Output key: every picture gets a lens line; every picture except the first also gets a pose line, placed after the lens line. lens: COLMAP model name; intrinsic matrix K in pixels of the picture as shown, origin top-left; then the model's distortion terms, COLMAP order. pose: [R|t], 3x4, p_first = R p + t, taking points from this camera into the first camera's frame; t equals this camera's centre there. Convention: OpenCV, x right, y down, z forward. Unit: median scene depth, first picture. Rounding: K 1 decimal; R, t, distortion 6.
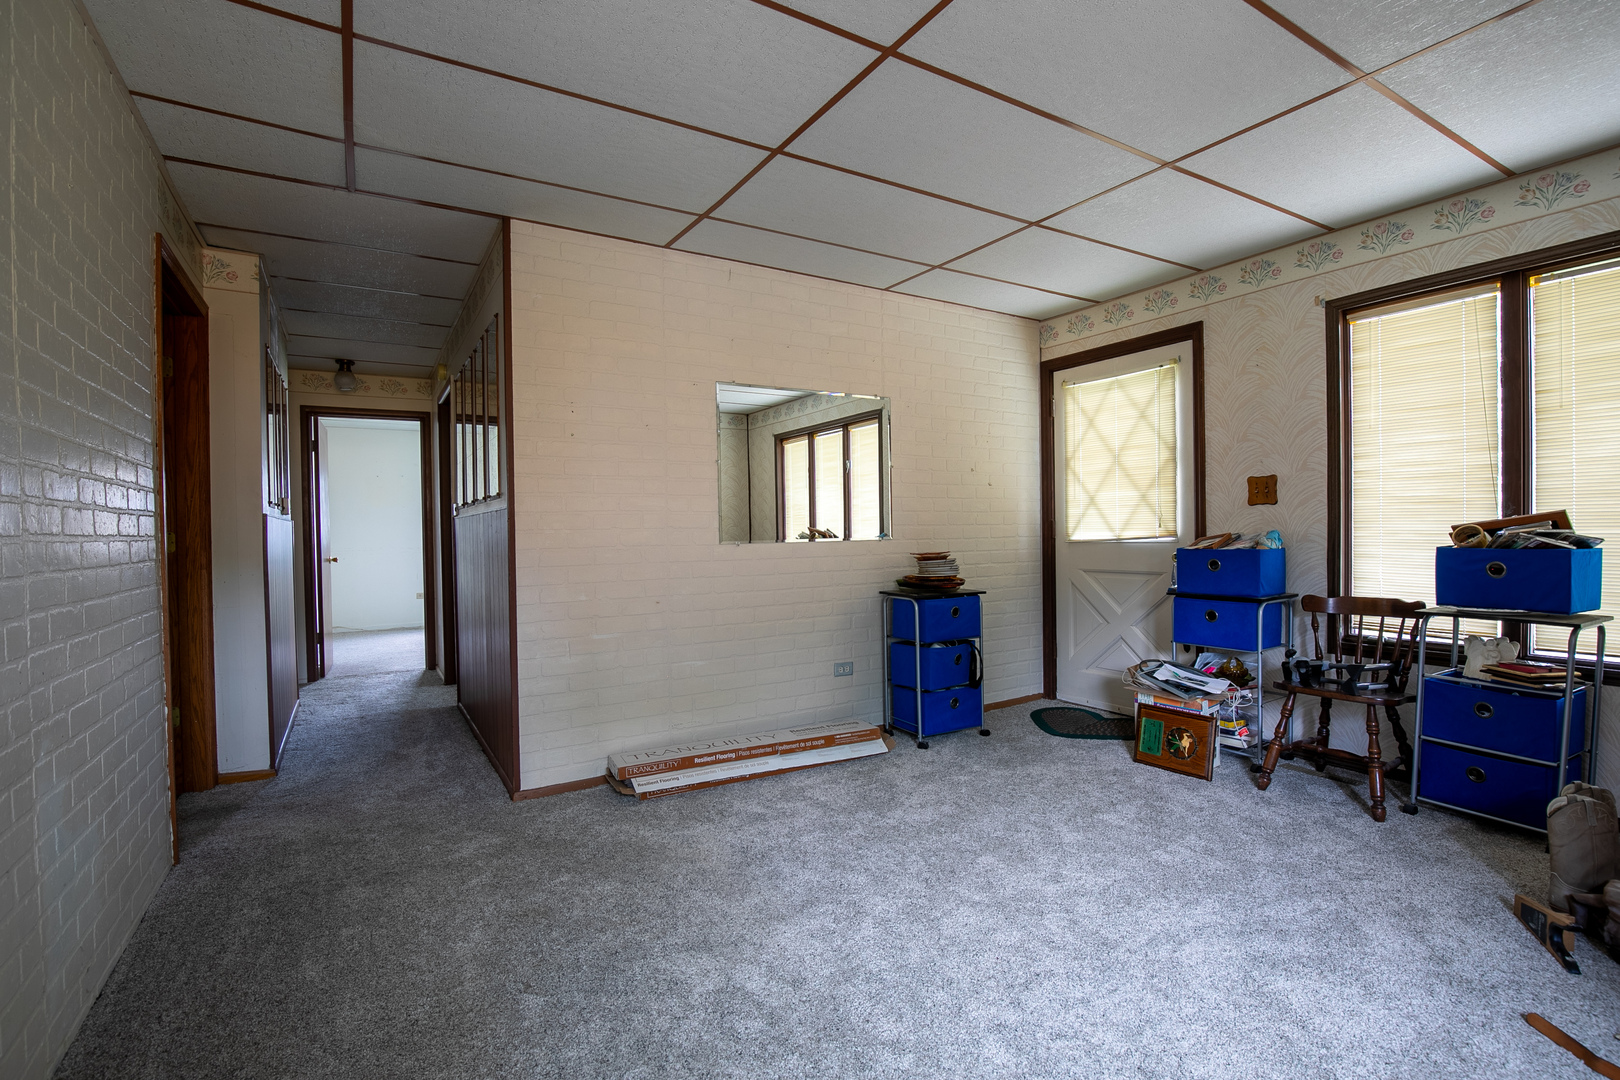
lens RADIAL K [[754.0, 0, 812.6], [0, 754.0, 543.4], [0, 0, 1]] dist [-0.036487, 0.007835]
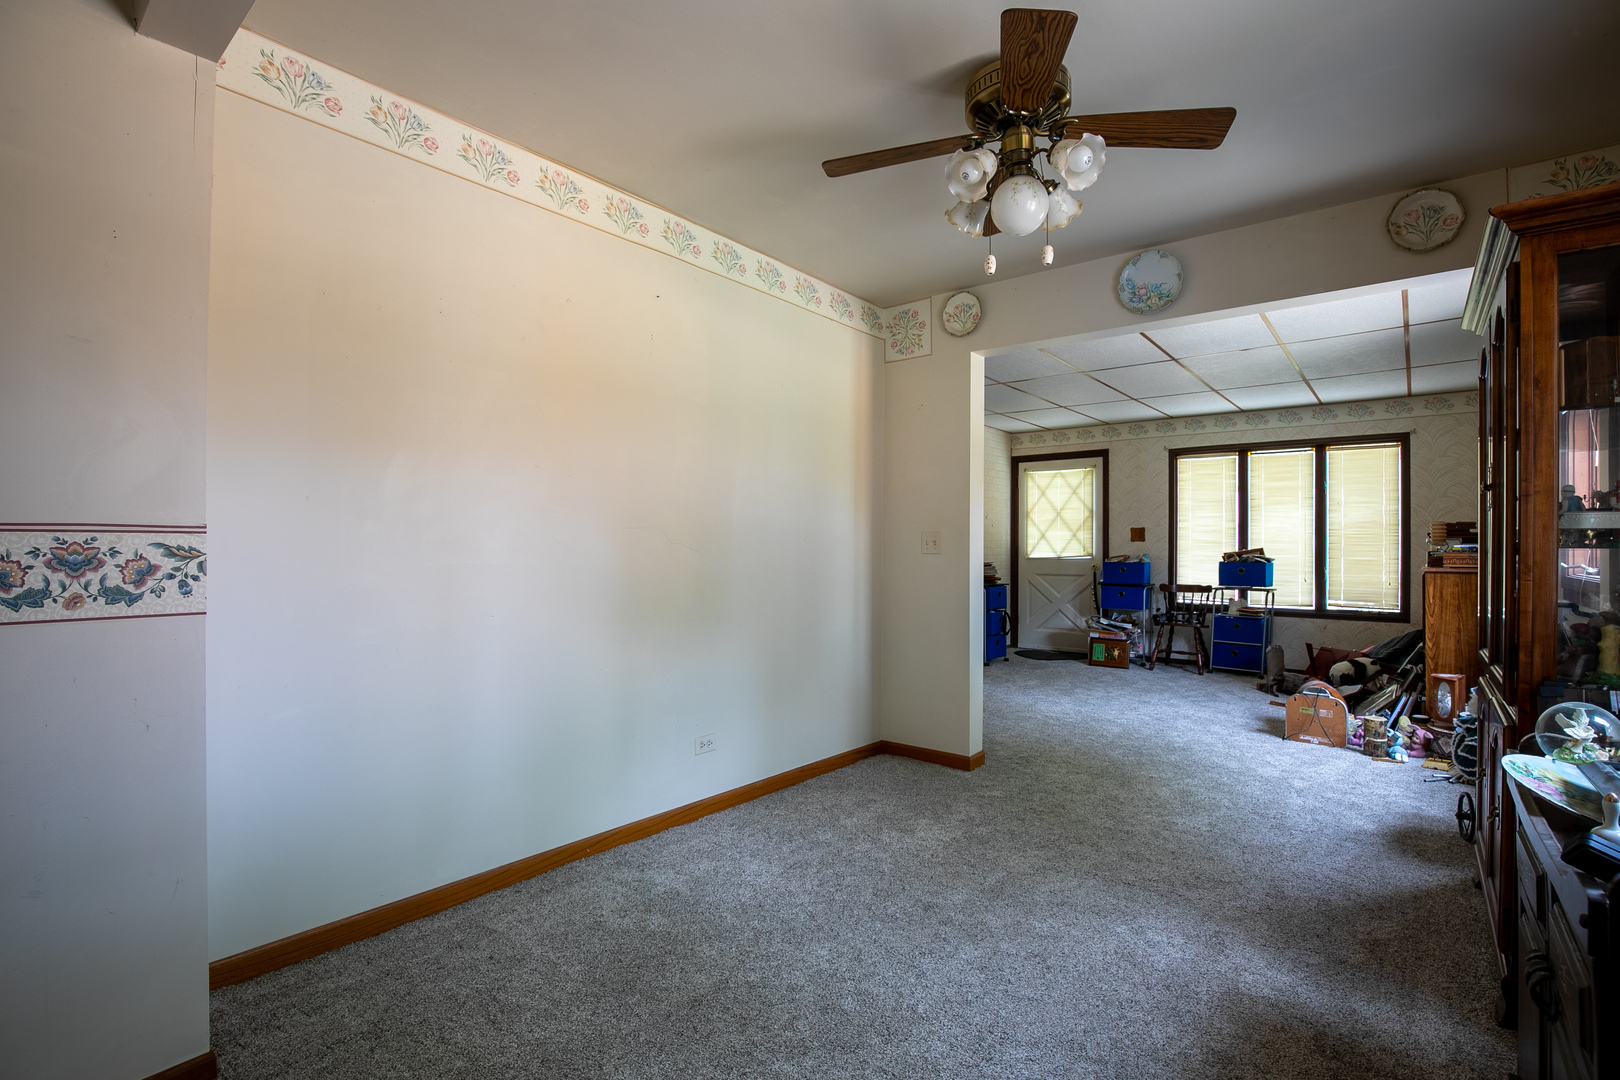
lens RADIAL K [[754.0, 0, 812.6], [0, 754.0, 543.4], [0, 0, 1]] dist [-0.036487, 0.007835]
pose [[0.943935, 0.022588, 0.329357, -0.997434], [-0.014539, 0.999533, -0.026881, 0.024437], [-0.329811, 0.020585, 0.943823, -0.714239]]
